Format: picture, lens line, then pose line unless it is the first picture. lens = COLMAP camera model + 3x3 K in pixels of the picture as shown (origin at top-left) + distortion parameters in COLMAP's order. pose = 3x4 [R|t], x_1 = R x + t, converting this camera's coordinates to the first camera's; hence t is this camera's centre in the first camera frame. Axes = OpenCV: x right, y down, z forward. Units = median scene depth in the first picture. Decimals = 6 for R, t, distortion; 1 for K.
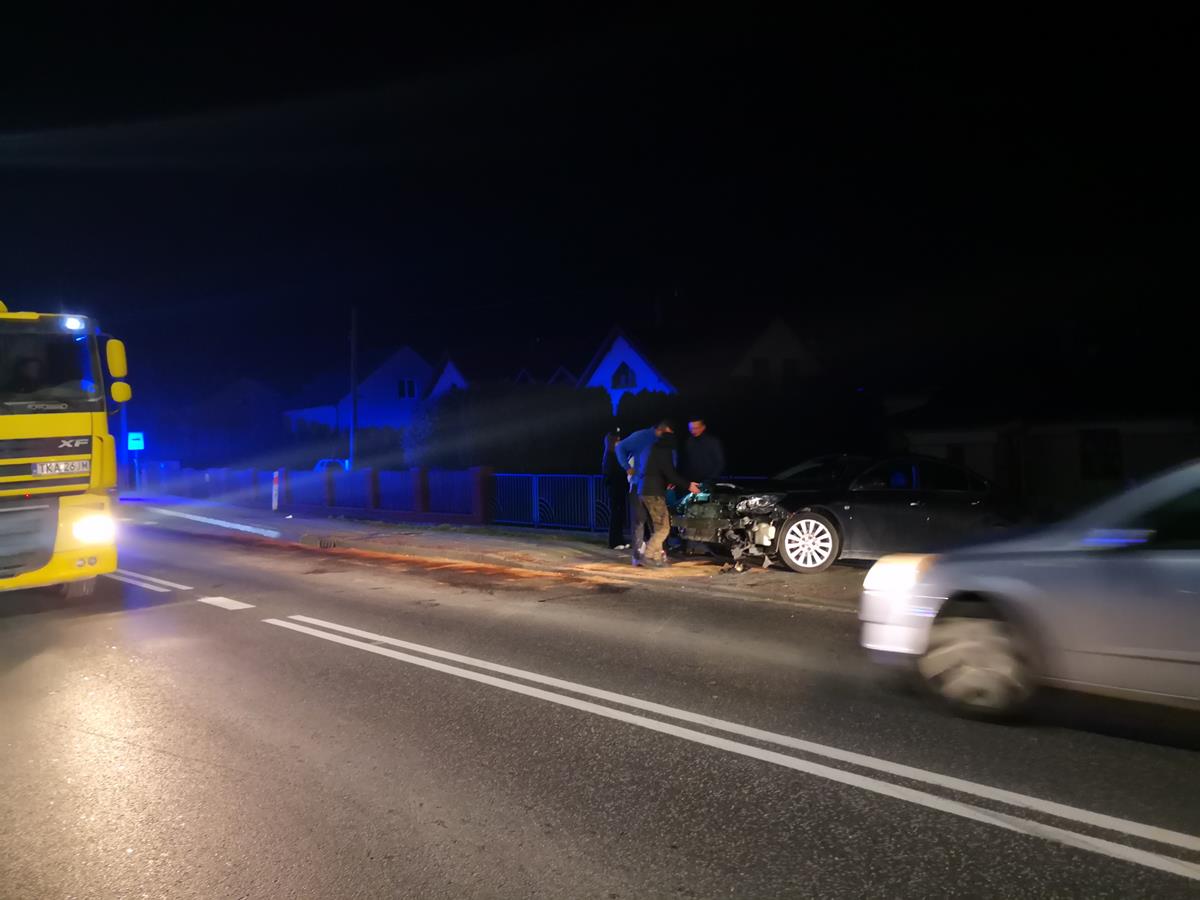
lens RADIAL K [[952.1, 0, 600.0], [0, 952.1, 450.0], [0, 0, 1]] dist [0.010626, -0.069795]
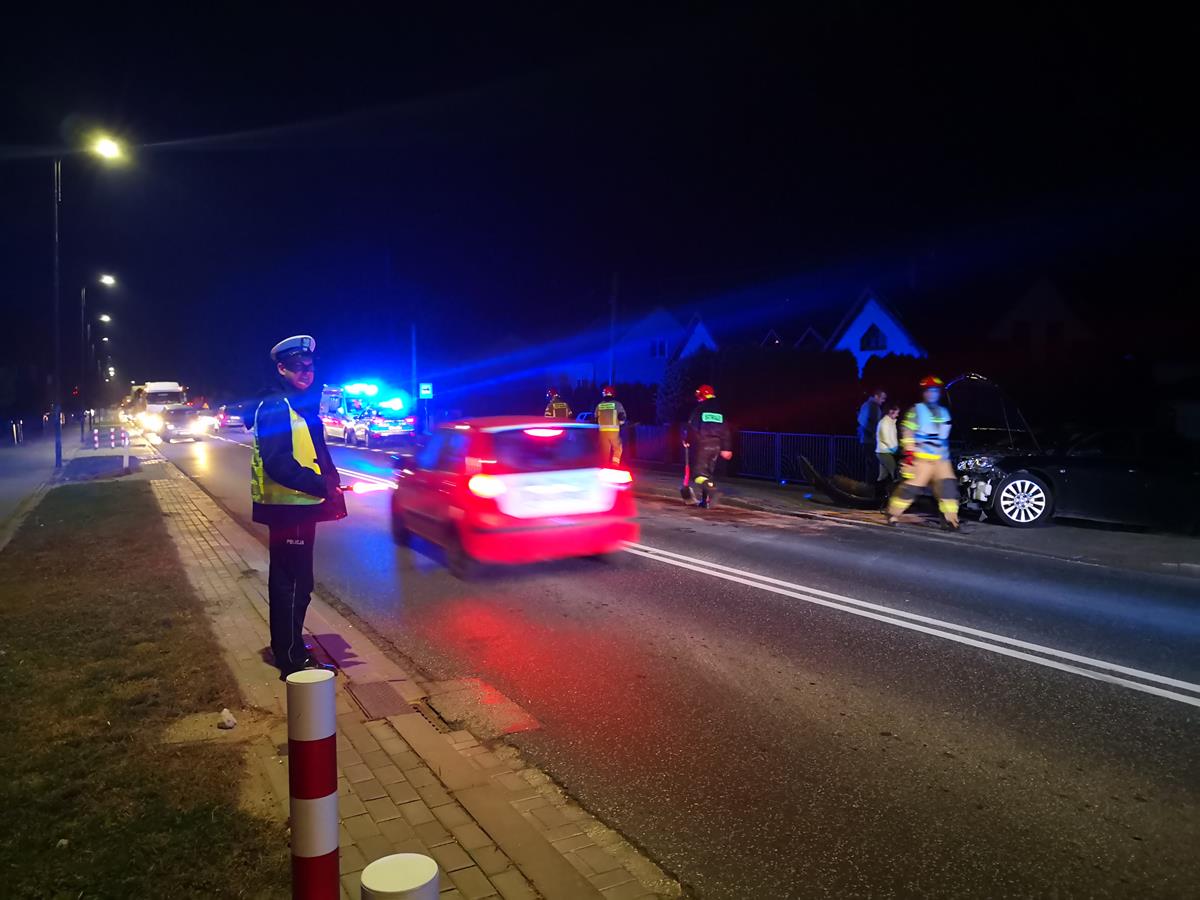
lens RADIAL K [[952.1, 0, 600.0], [0, 952.1, 450.0], [0, 0, 1]] dist [0.010626, -0.069795]
pose [[0.967166, 0.041216, -0.250783, 0.016474], [-0.029996, 0.998377, 0.048401, -0.001077], [0.252371, -0.039289, 0.966833, -0.200521]]
